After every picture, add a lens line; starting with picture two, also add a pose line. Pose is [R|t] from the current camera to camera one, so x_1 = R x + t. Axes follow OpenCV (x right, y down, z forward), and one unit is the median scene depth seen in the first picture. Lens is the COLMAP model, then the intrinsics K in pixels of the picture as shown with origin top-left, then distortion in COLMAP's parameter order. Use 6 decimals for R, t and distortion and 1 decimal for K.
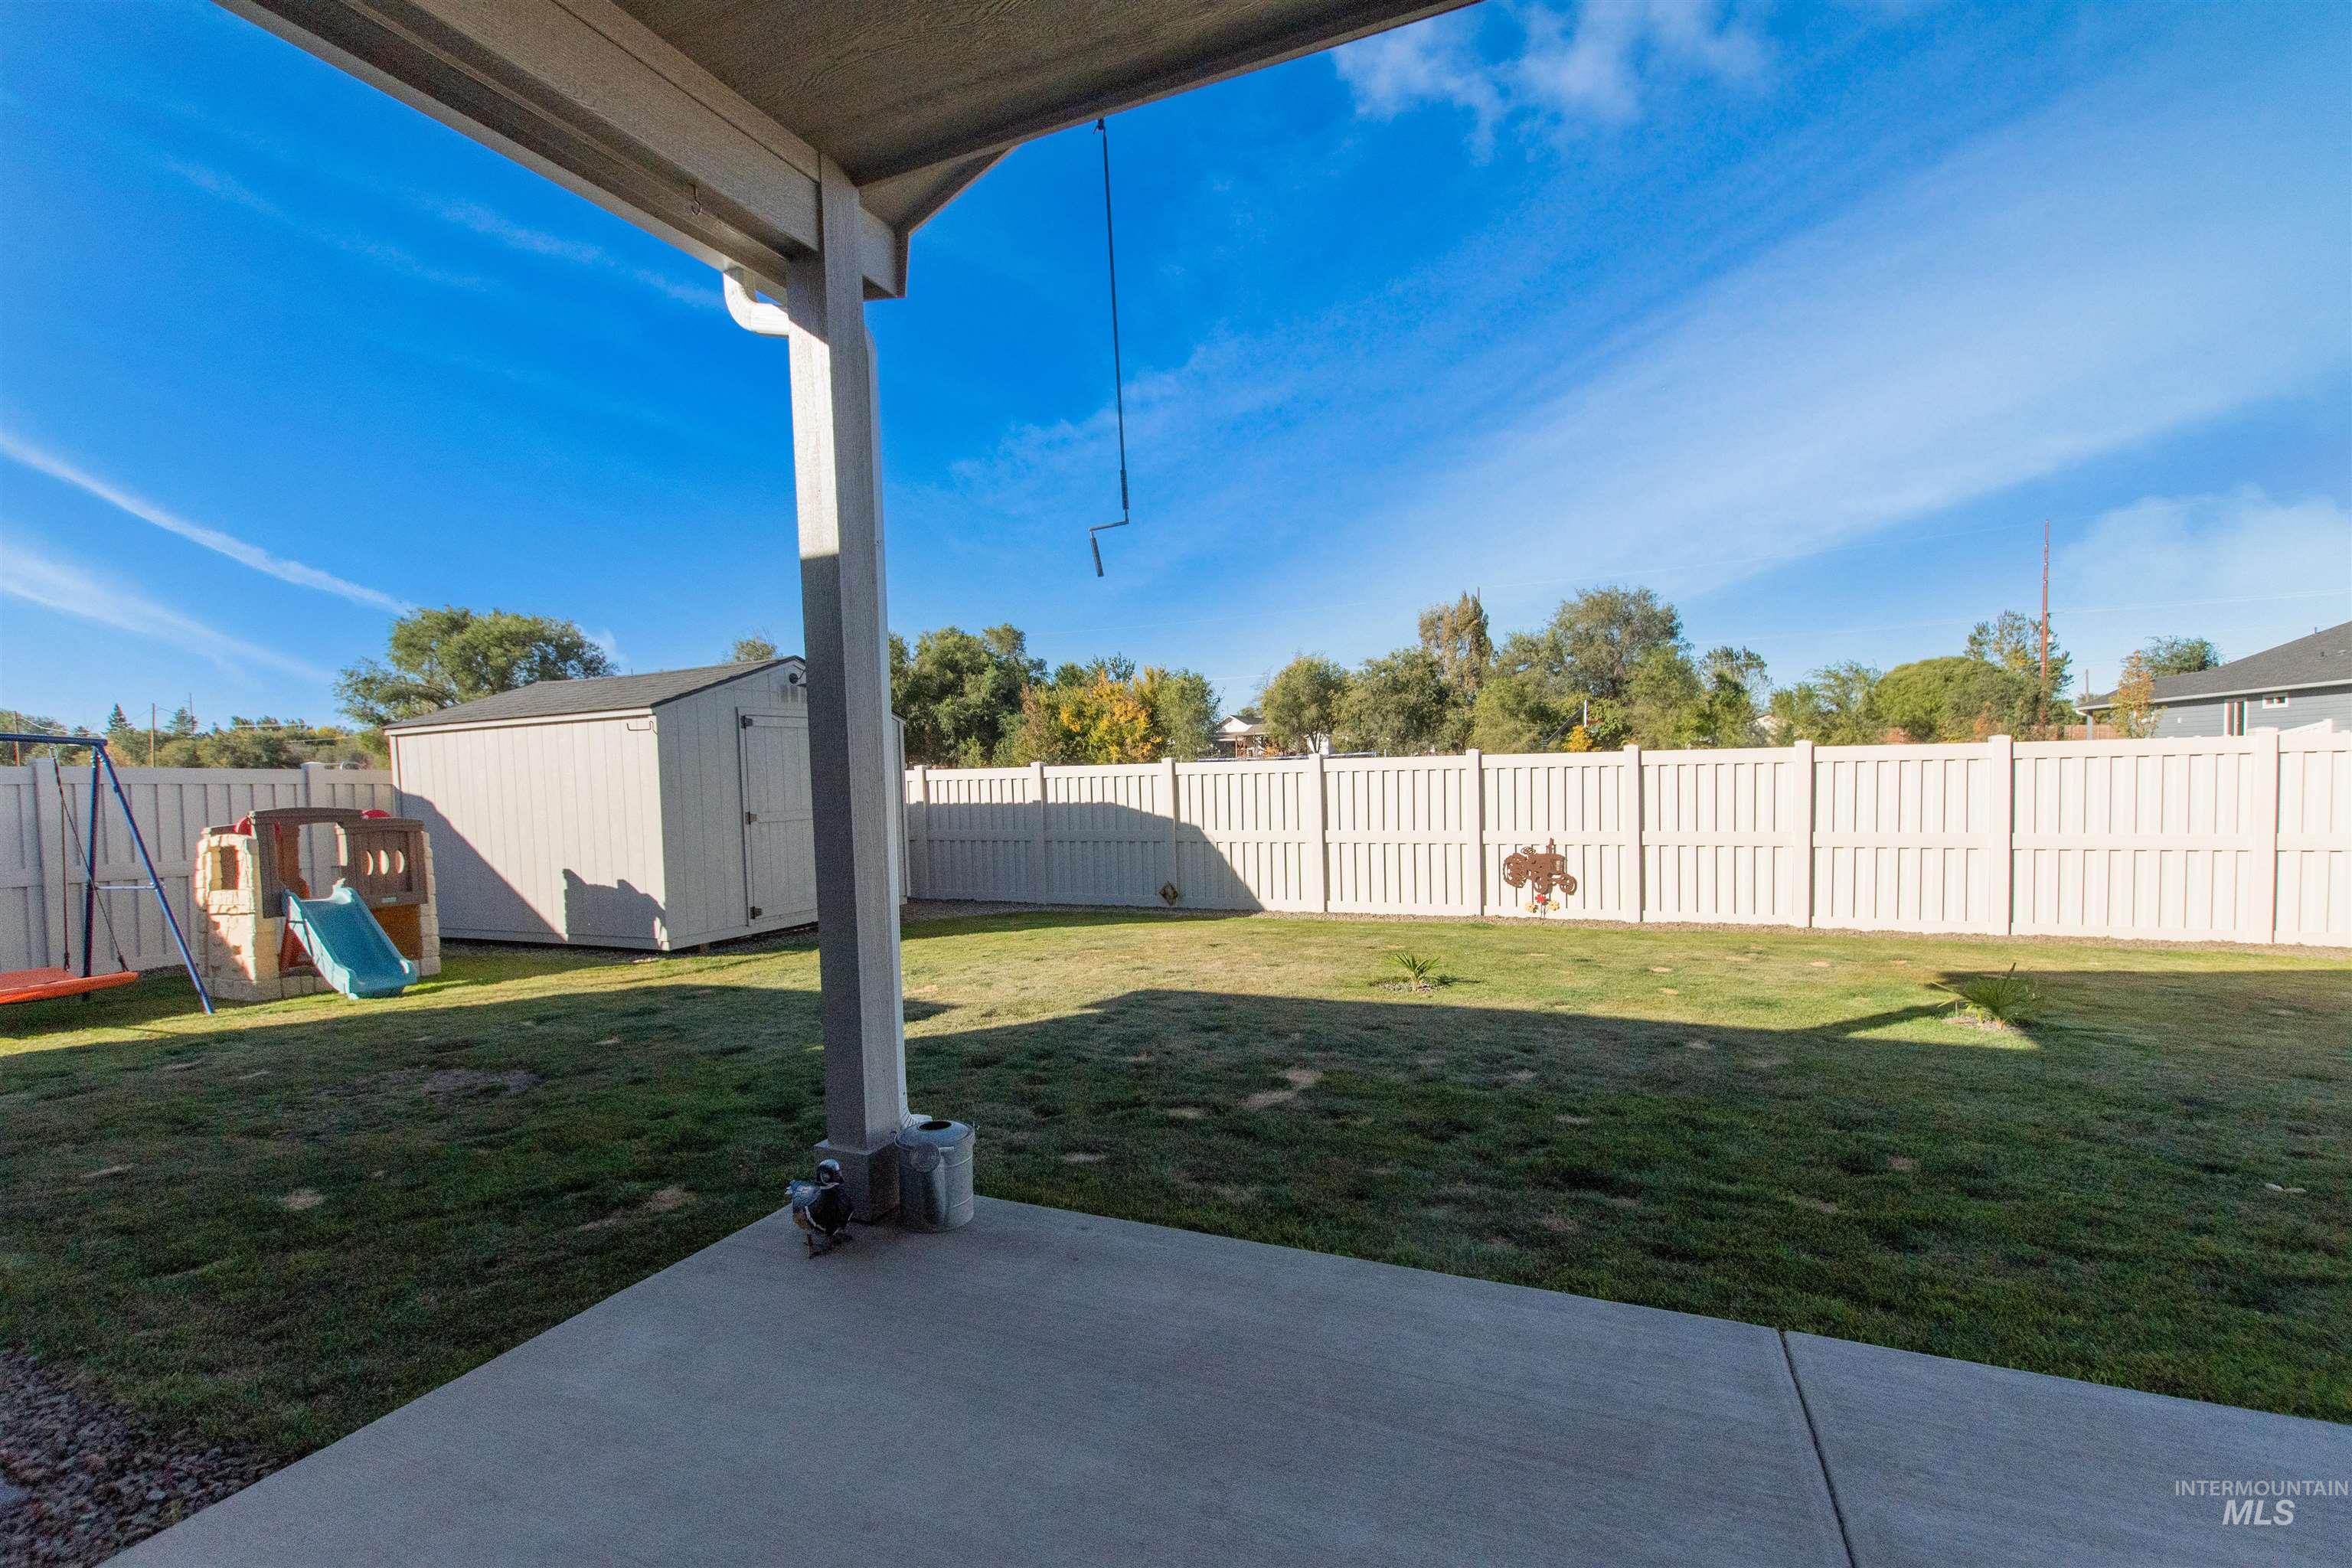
lens RADIAL K [[1017.0, 0, 1176.0], [0, 1017.0, 820.2], [0, 0, 1]] dist [0.001526, 0.000093]
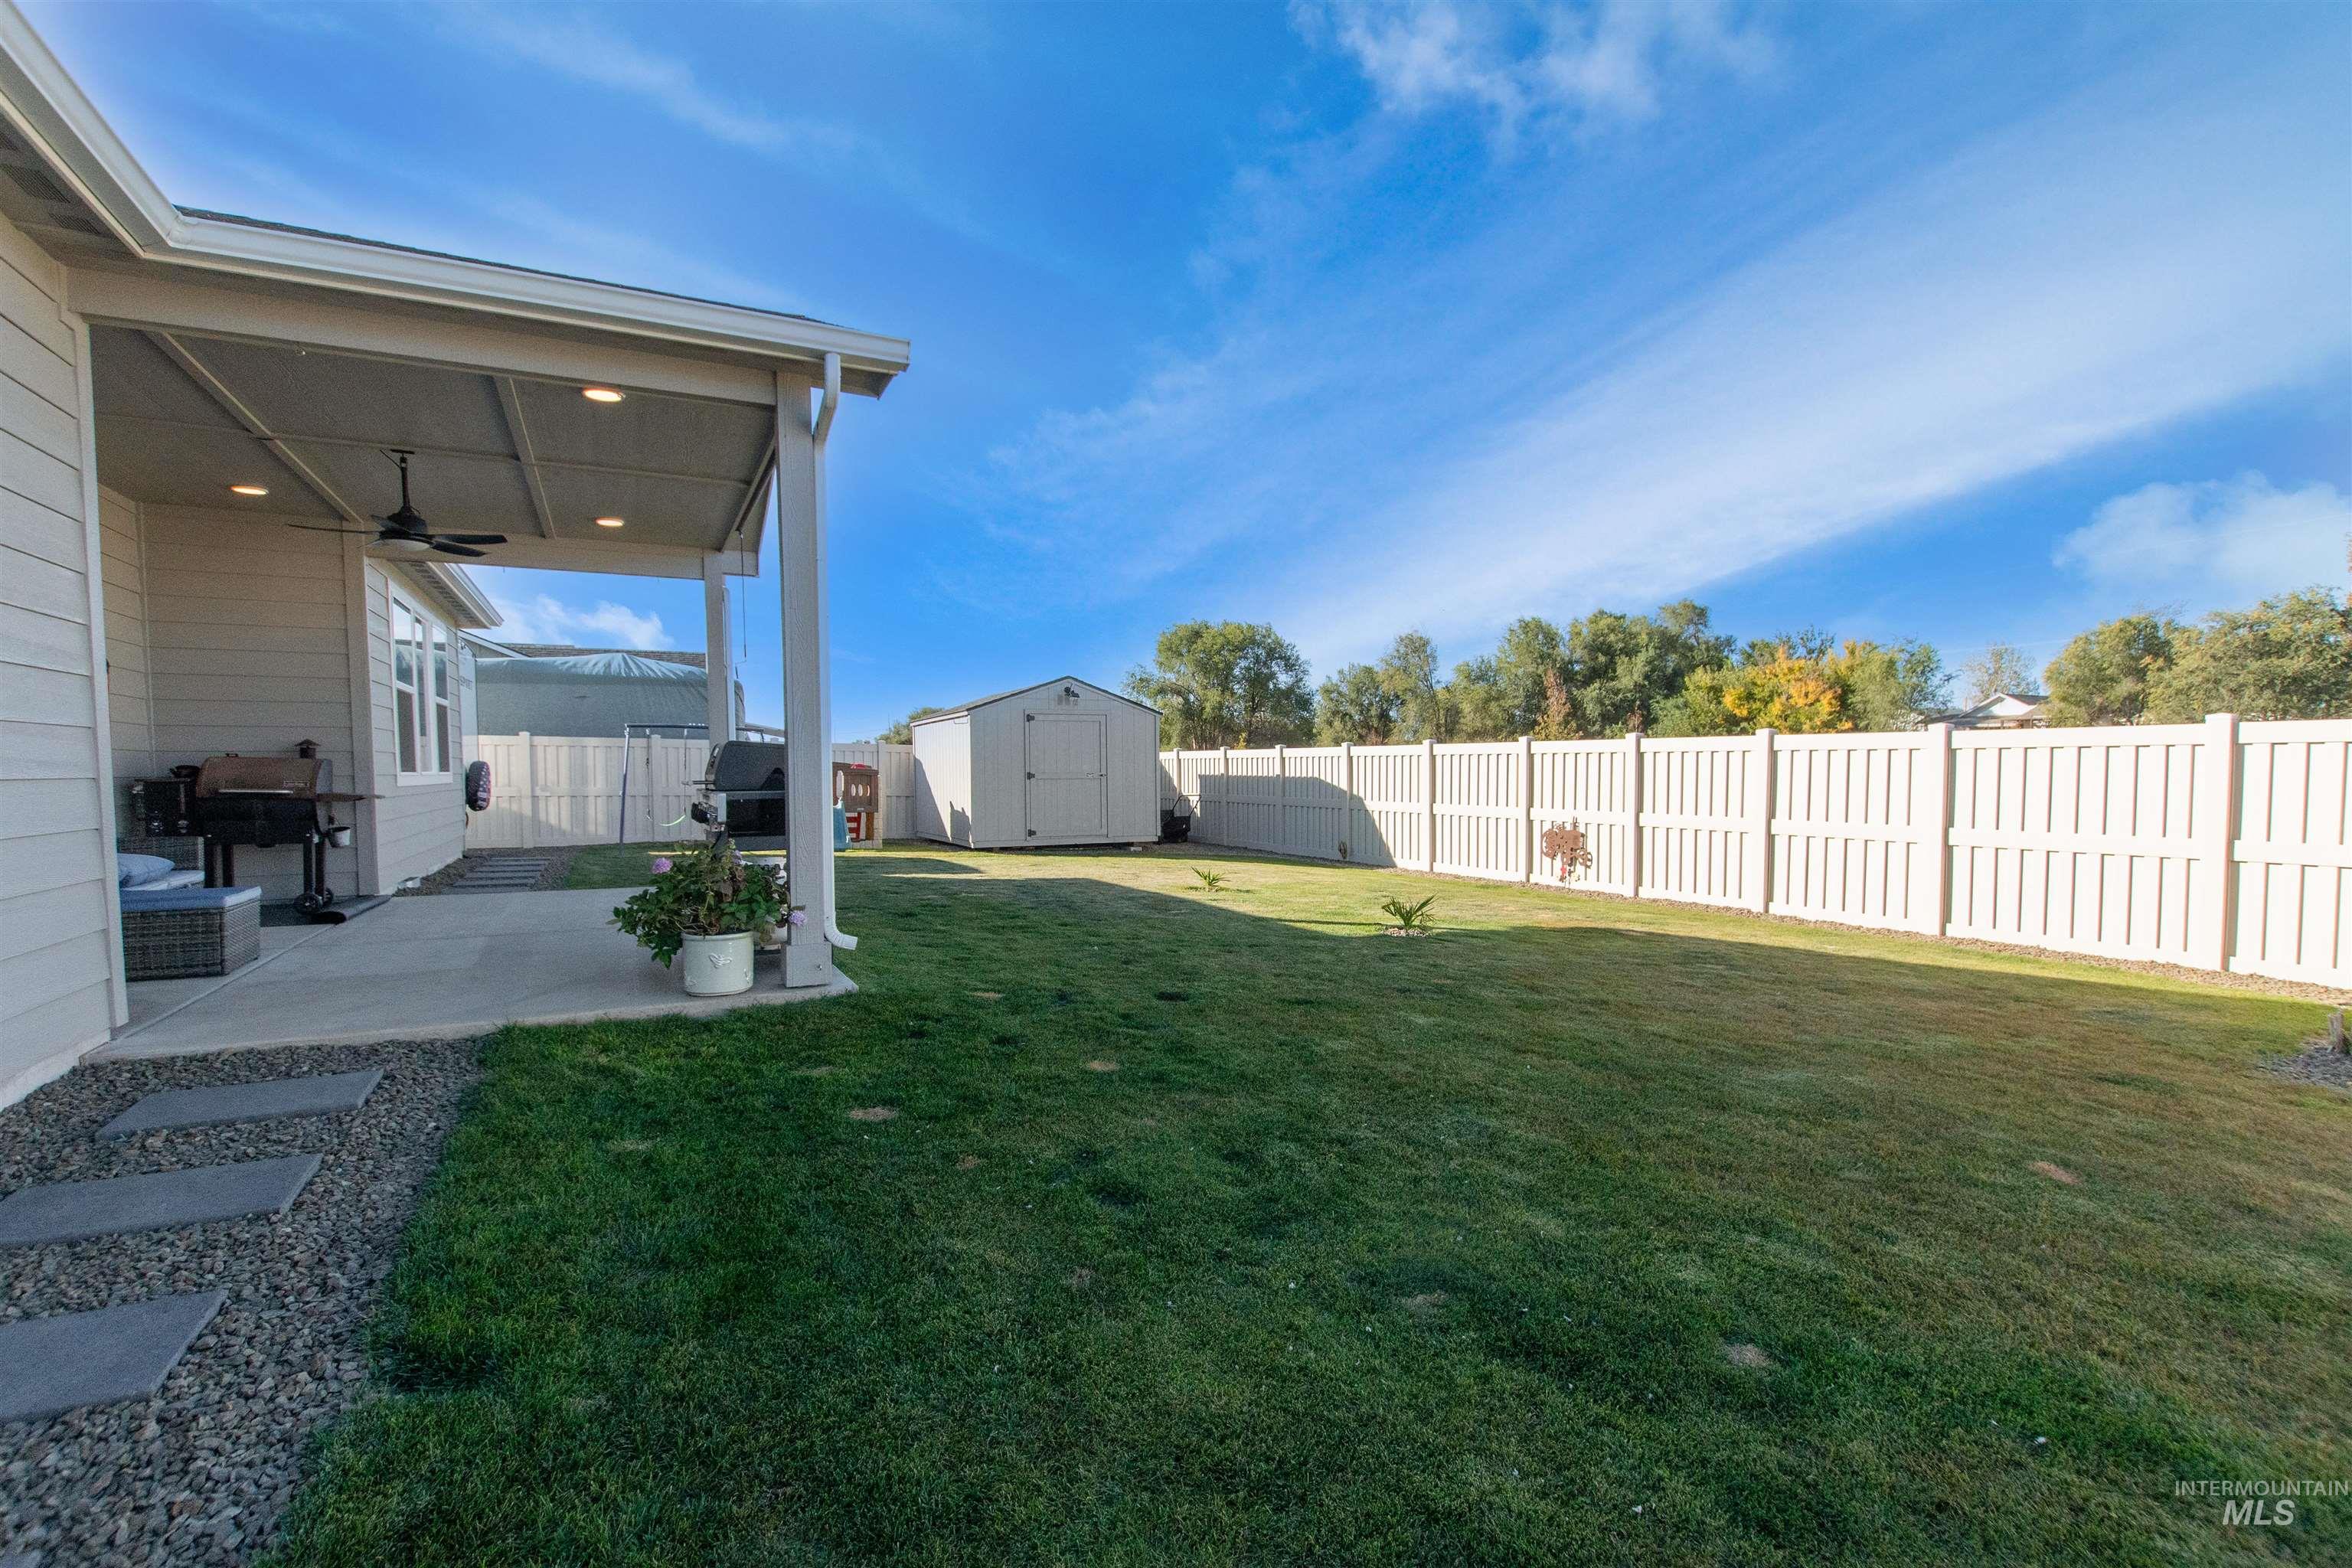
lens RADIAL K [[1031.6, 0, 1181.8], [0, 1031.6, 814.4], [0, 0, 1]] dist [0.009313, 0.000665]
pose [[0.788265, 0.052462, -0.613095, 0.614859], [-0.048156, 0.998563, 0.023531, 0.007292], [0.613448, 0.010975, 0.789659, -0.134574]]
